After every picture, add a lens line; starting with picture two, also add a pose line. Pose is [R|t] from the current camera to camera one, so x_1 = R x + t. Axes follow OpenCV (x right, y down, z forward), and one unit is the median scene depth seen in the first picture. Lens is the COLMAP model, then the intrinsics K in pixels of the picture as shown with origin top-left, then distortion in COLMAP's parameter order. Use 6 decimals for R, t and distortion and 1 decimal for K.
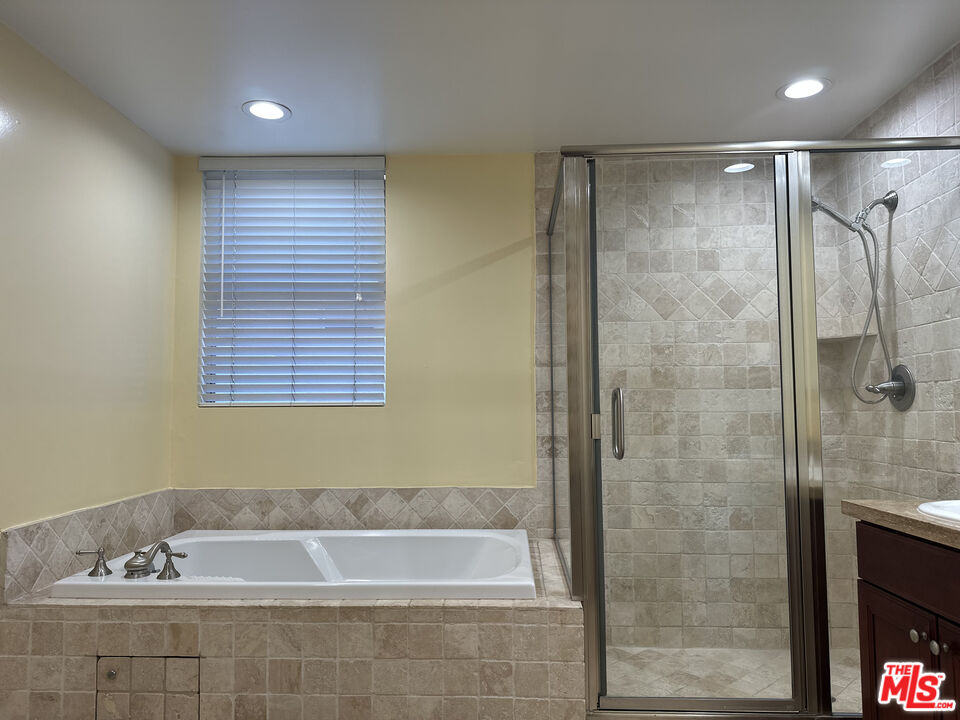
lens RADIAL K [[670.5, 0, 473.6], [0, 670.5, 362.8], [0, 0, 1]] dist [0.054418, -0.056339]
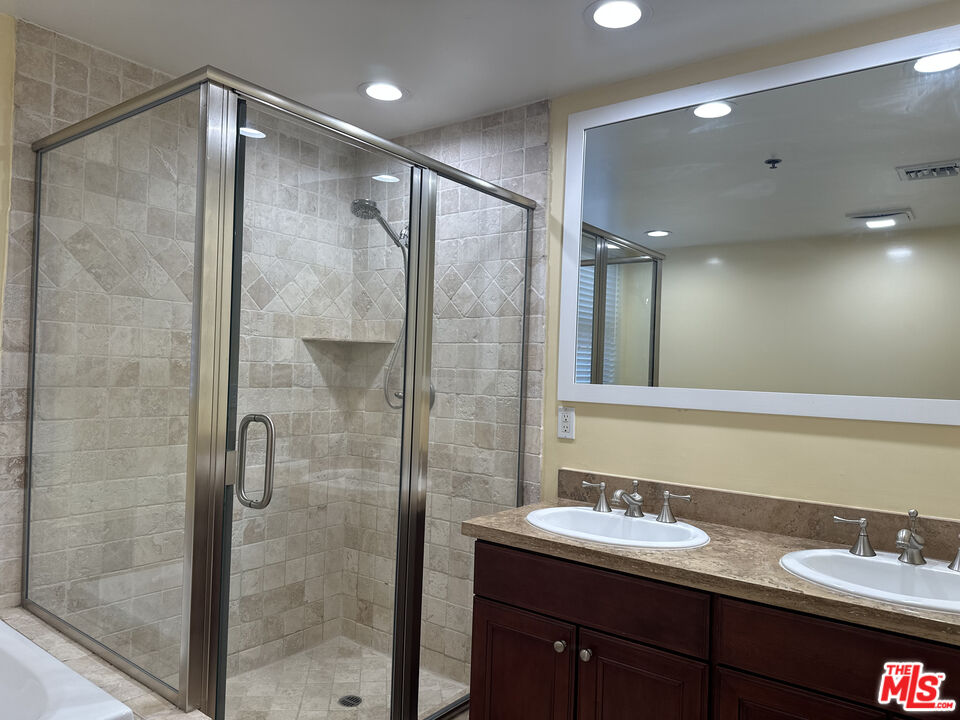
lens RADIAL K [[670.5, 0, 483.2], [0, 670.5, 362.9], [0, 0, 1]] dist [0.054418, -0.056339]
pose [[0.567423, 0.037419, 0.822576, -0.186891], [-0.094710, 0.995303, 0.020056, -0.041070], [-0.817962, -0.089286, 0.568302, 0.250483]]
